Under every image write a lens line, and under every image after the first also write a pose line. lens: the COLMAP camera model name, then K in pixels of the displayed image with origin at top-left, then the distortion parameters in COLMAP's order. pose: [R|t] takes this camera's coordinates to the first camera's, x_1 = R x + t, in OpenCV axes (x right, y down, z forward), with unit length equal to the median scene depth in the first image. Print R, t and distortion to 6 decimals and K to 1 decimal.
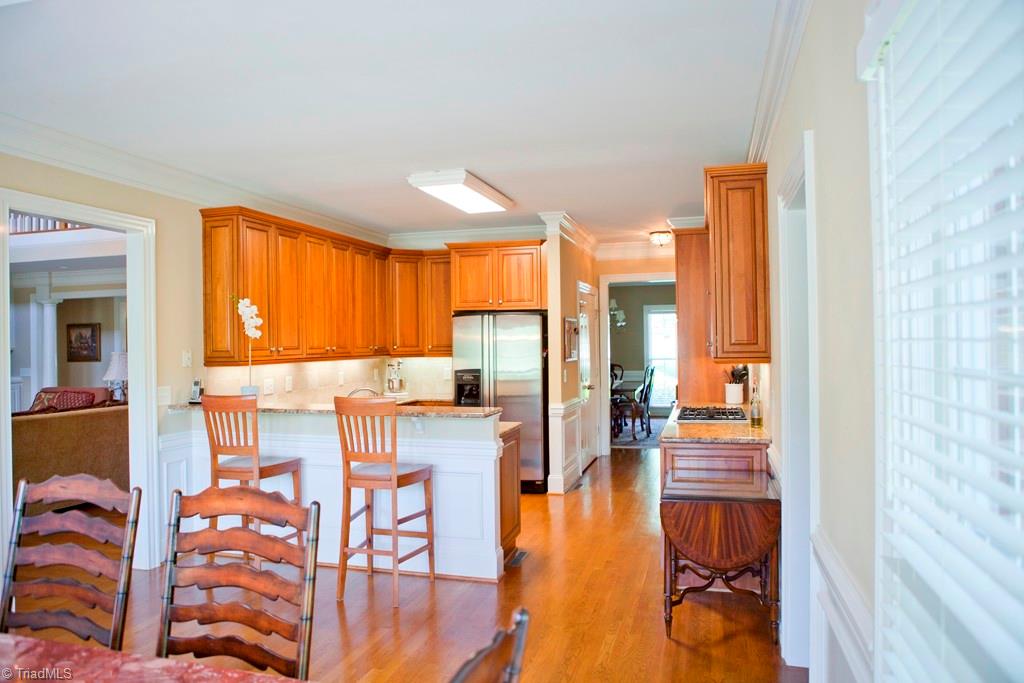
lens RADIAL K [[704.2, 0, 512.9], [0, 704.2, 348.3], [0, 0, 1]] dist [-0.075665, 0.038336]
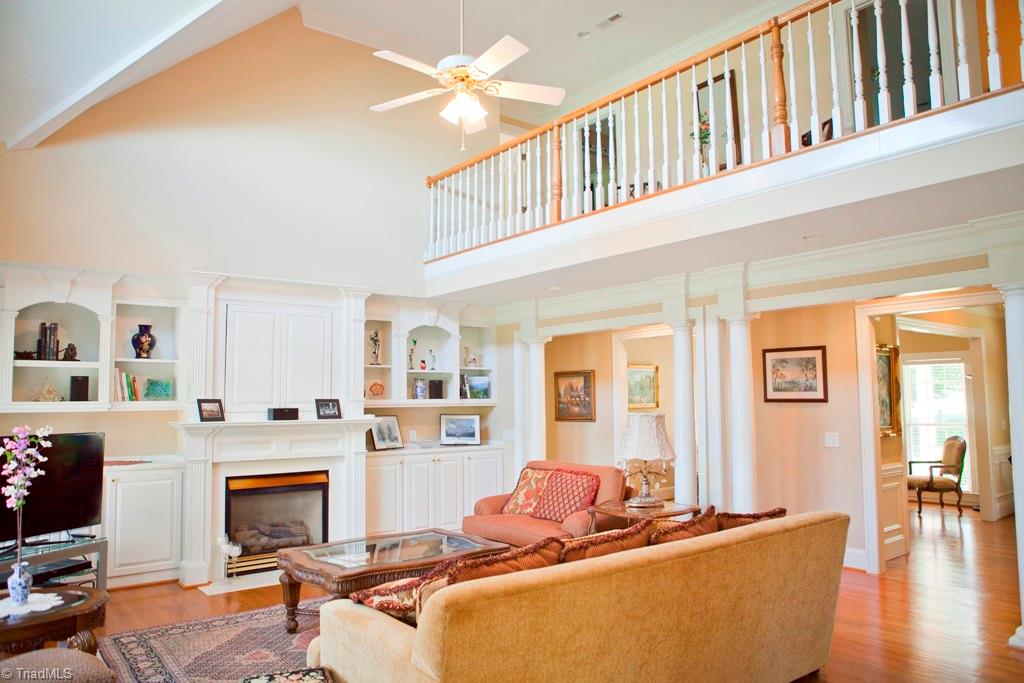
lens RADIAL K [[704.2, 0, 509.5], [0, 704.2, 346.9], [0, 0, 1]] dist [-0.075665, 0.038336]
pose [[0.812928, -0.045703, -0.580568, -0.263252], [0.002109, 0.997140, -0.075544, -0.004487], [0.582360, 0.060188, 0.810700, 0.374717]]
